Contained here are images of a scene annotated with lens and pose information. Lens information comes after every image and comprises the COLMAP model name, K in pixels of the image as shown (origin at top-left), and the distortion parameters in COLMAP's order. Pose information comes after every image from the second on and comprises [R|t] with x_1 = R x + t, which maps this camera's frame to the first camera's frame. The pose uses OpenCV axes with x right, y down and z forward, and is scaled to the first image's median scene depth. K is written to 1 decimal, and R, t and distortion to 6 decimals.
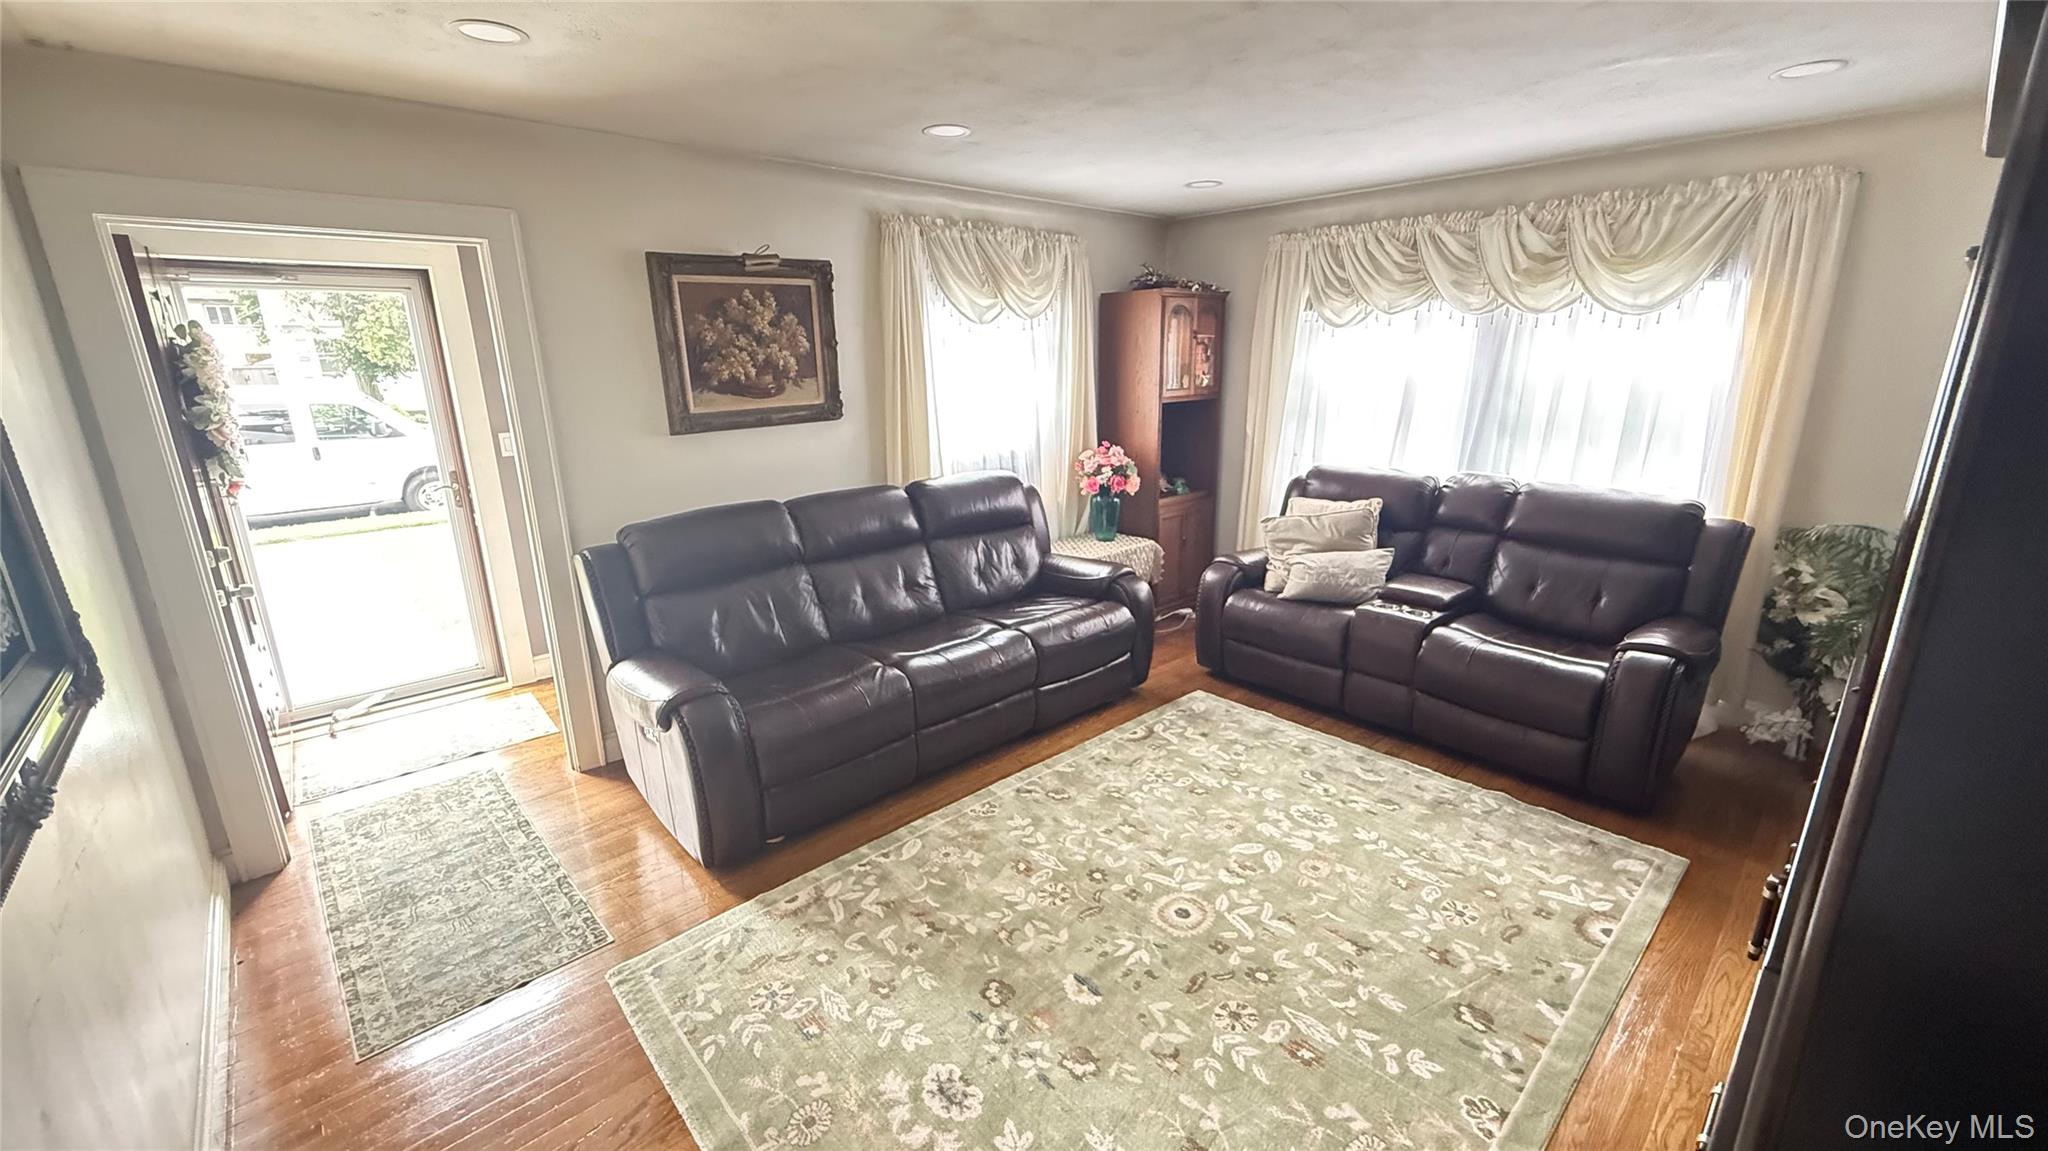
lens RADIAL K [[815.6, 0, 1020.5], [0, 815.6, 575.5], [0, 0, 1]] dist [-0.000092, 0.000138]
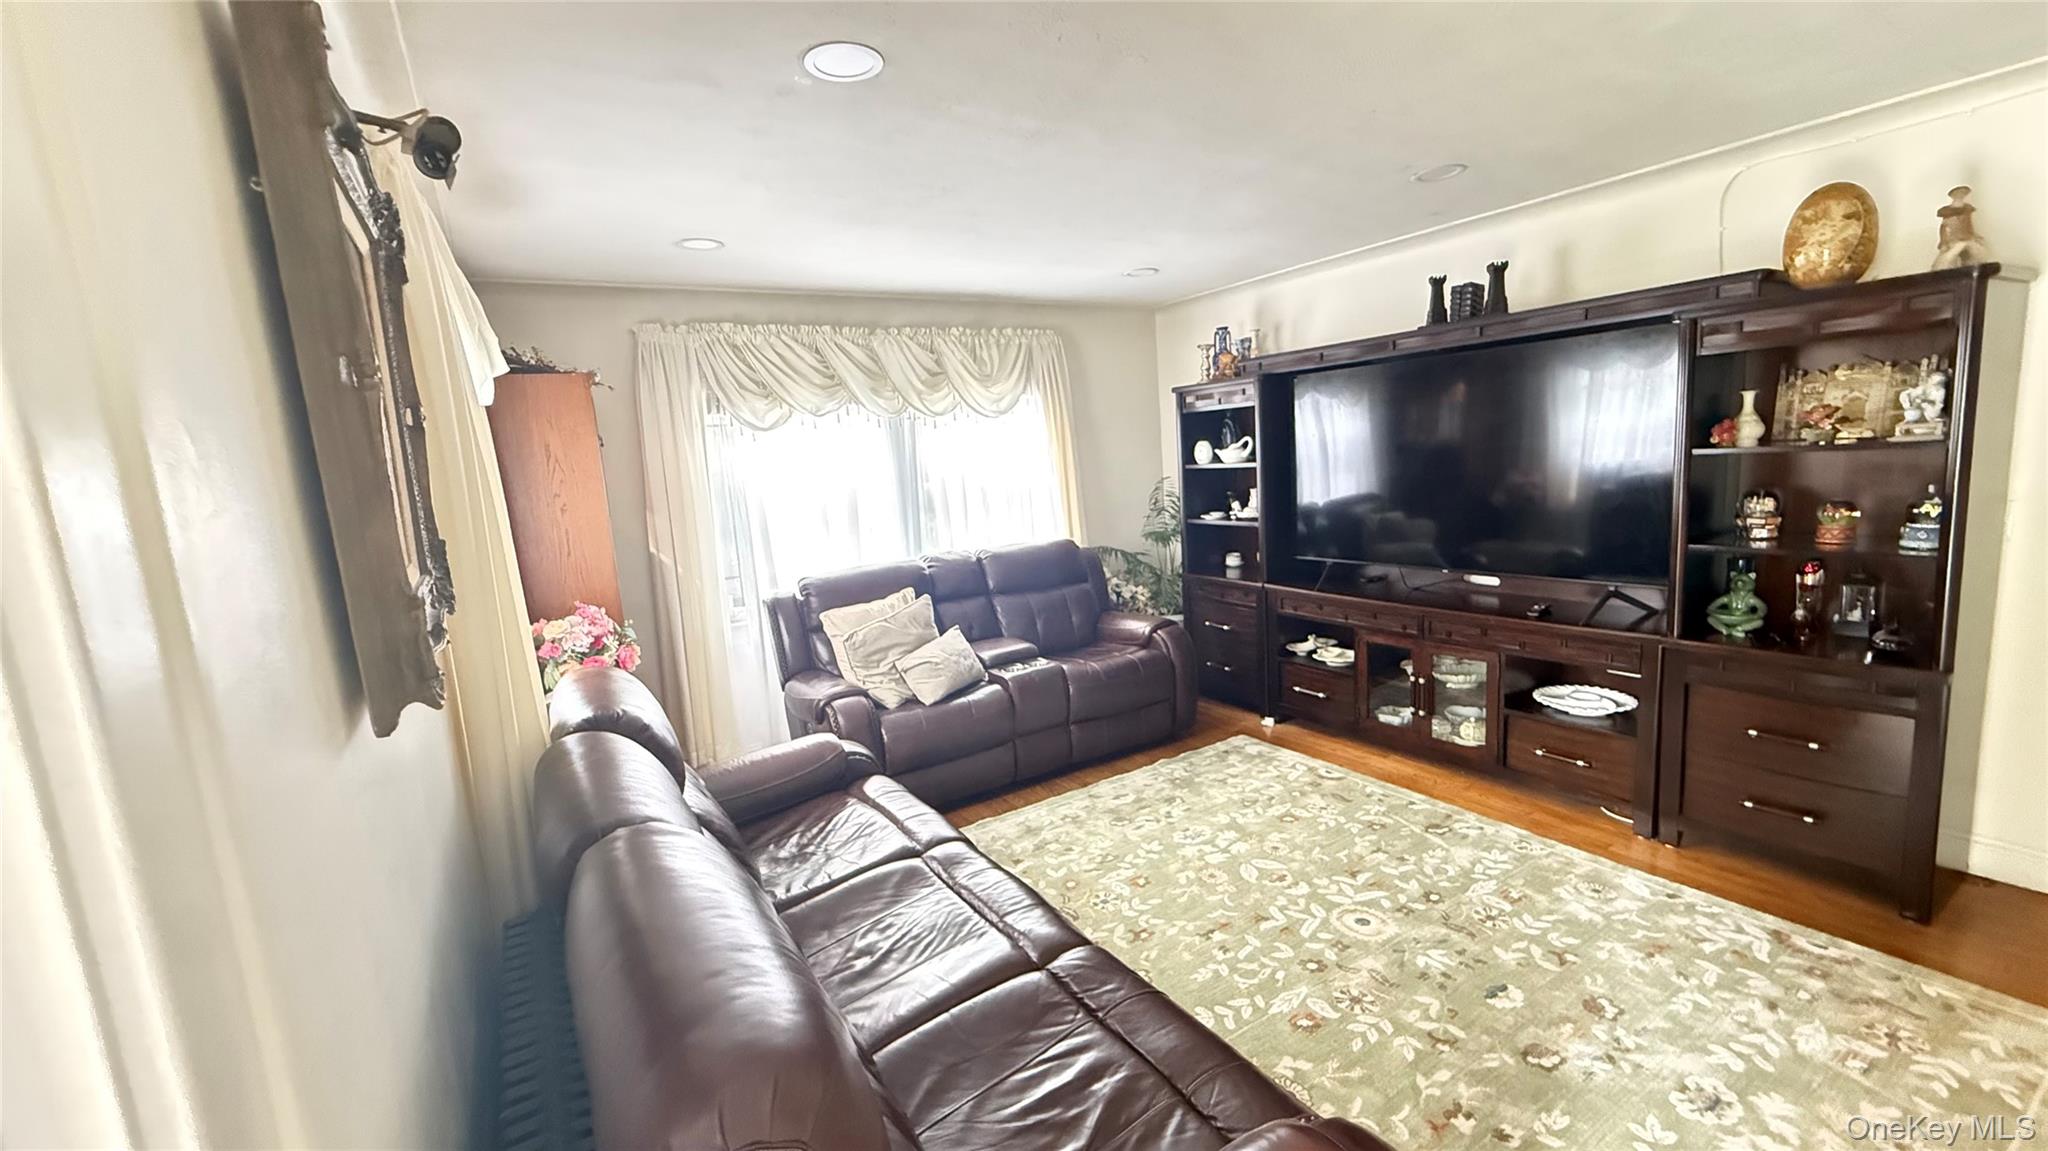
lens RADIAL K [[815.6, 0, 1020.5], [0, 815.6, 575.5], [0, 0, 1]] dist [-0.000092, 0.000138]
pose [[0.190360, -0.150268, 0.970146, -0.590171], [0.325843, 0.941865, 0.081951, -0.167834], [-0.926061, 0.300515, 0.228257, 0.724234]]
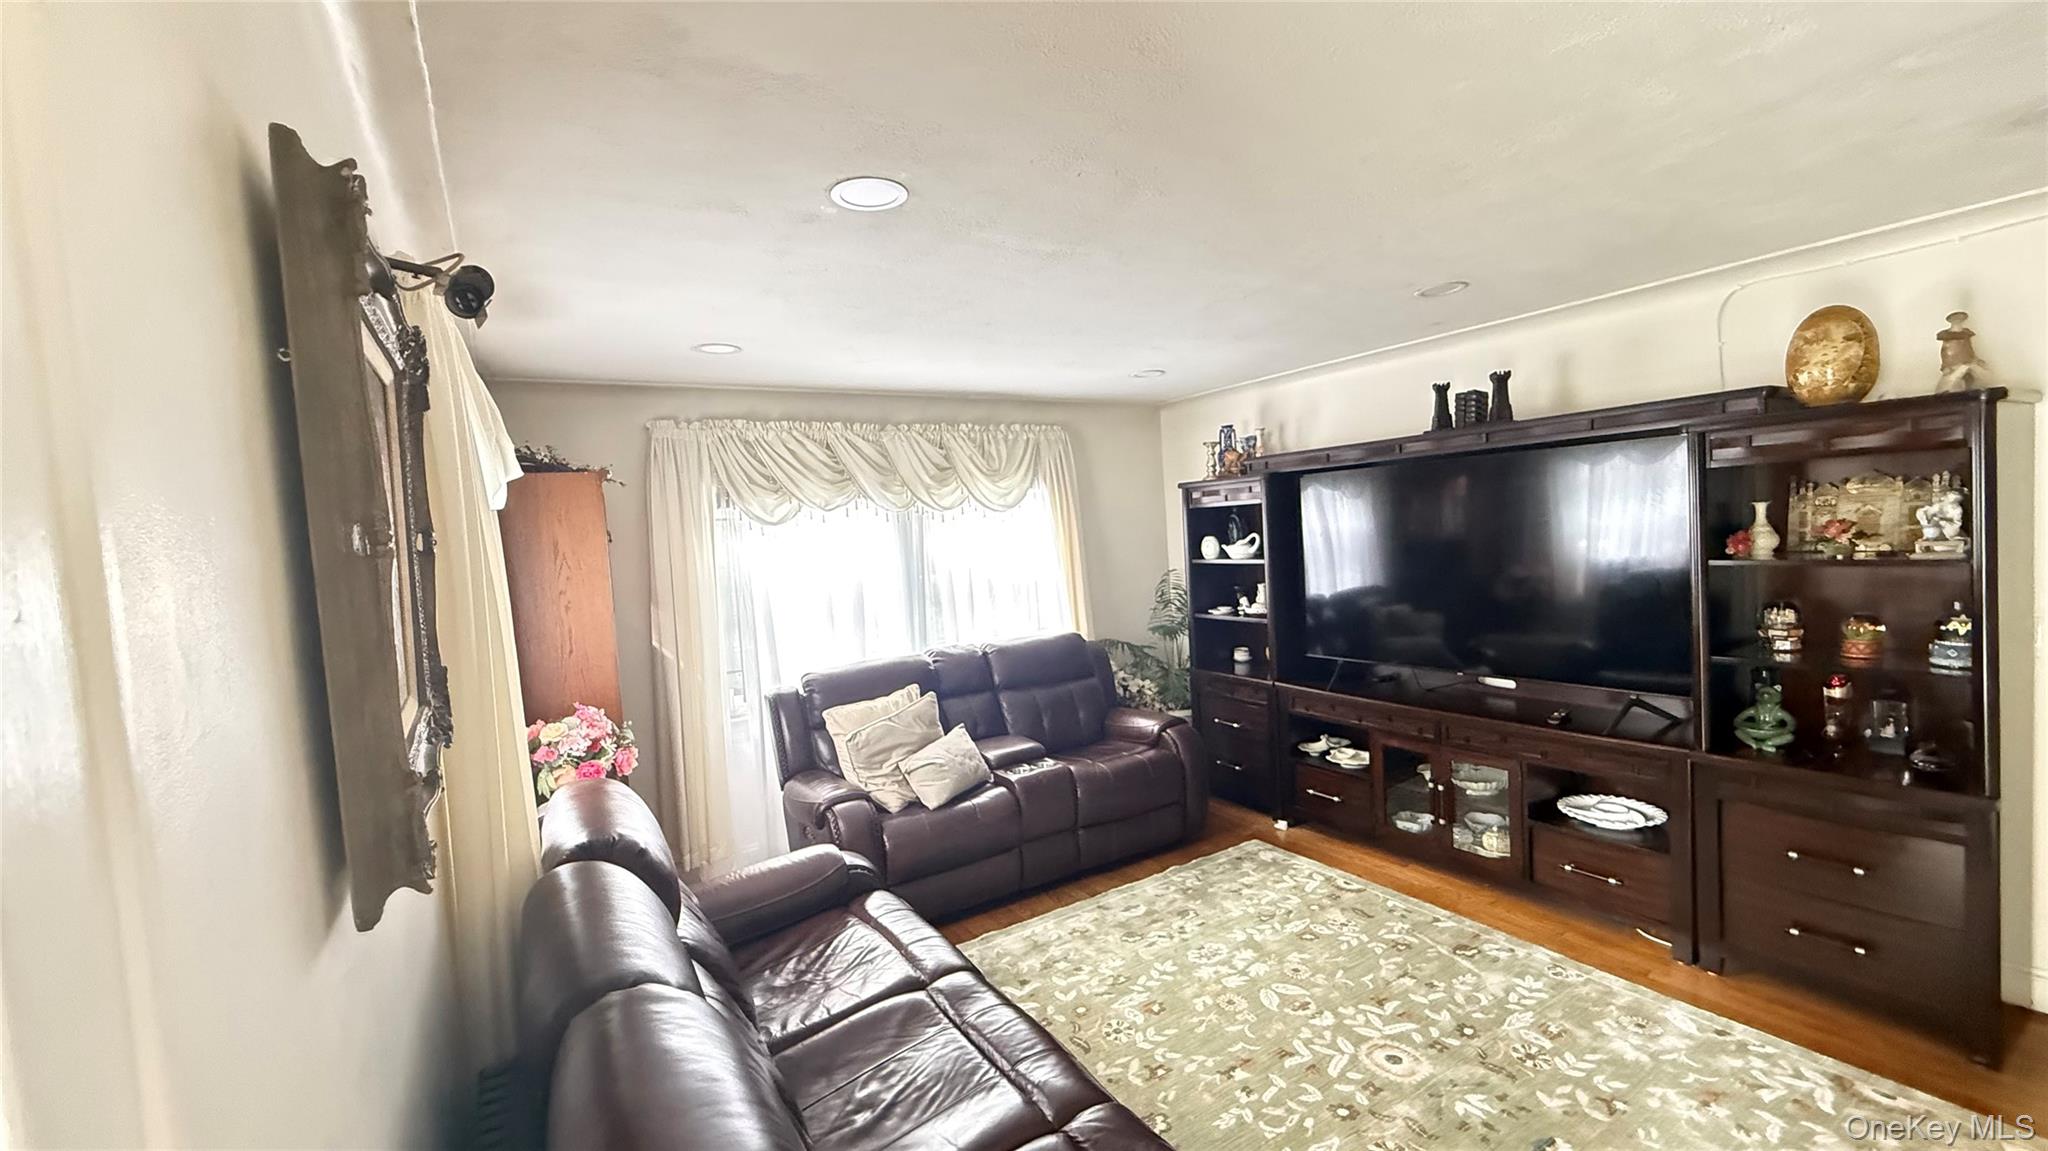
lens RADIAL K [[815.6, 0, 1020.5], [0, 815.6, 575.5], [0, 0, 1]] dist [-0.000092, 0.000138]
pose [[0.191150, -0.056314, 0.979944, -0.577916], [0.317616, 0.948190, -0.007465, -0.196180], [-0.928753, 0.312673, 0.199133, 0.728180]]
